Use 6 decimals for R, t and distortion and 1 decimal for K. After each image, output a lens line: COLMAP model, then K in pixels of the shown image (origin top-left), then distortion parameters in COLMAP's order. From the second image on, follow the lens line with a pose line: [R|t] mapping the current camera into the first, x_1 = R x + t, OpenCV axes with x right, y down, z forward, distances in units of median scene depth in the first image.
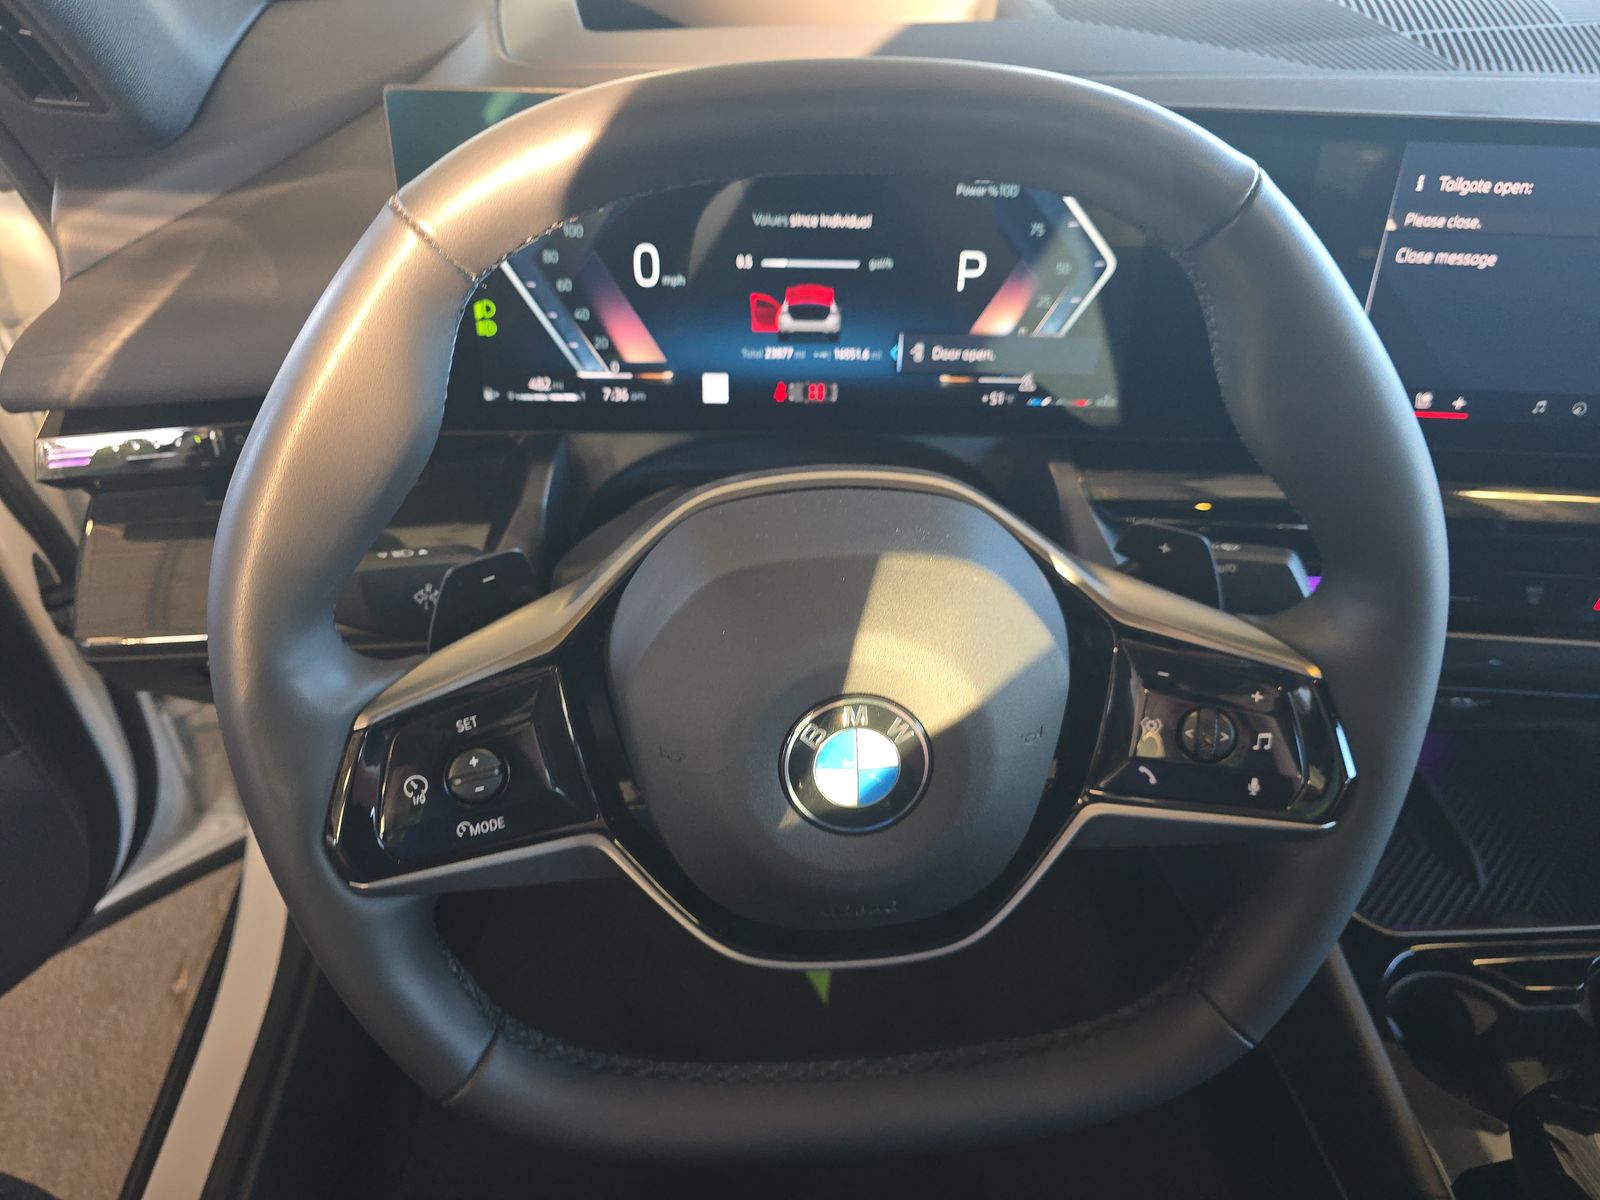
lens RADIAL K [[1089.8, 0, 807.7], [0, 1089.8, 609.0], [0, 0, 1]] dist [0.032896, -0.036862]
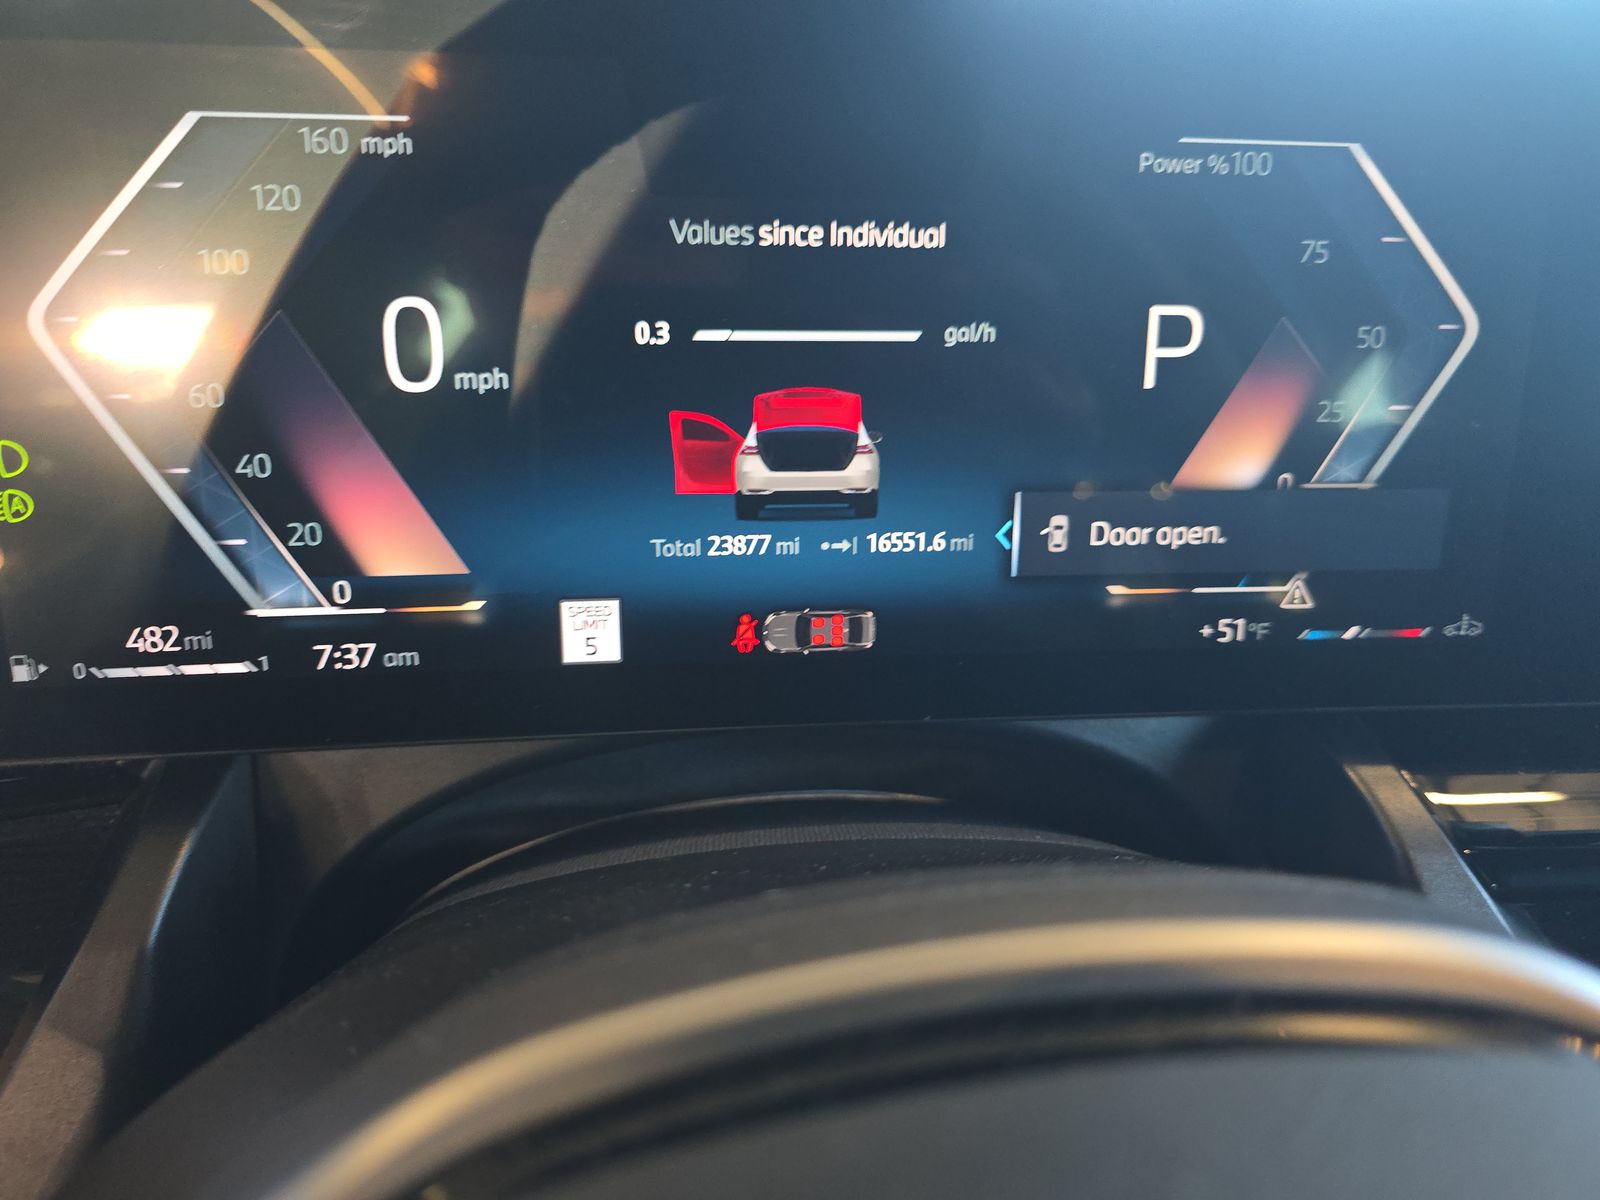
lens RADIAL K [[1089.8, 0, 807.7], [0, 1089.8, 609.0], [0, 0, 1]] dist [0.032896, -0.036862]
pose [[0.996839, -0.038780, 0.069340, -0.030332], [0.054173, 0.970193, -0.236199, -0.108057], [-0.058113, 0.239209, 0.969228, 0.592966]]
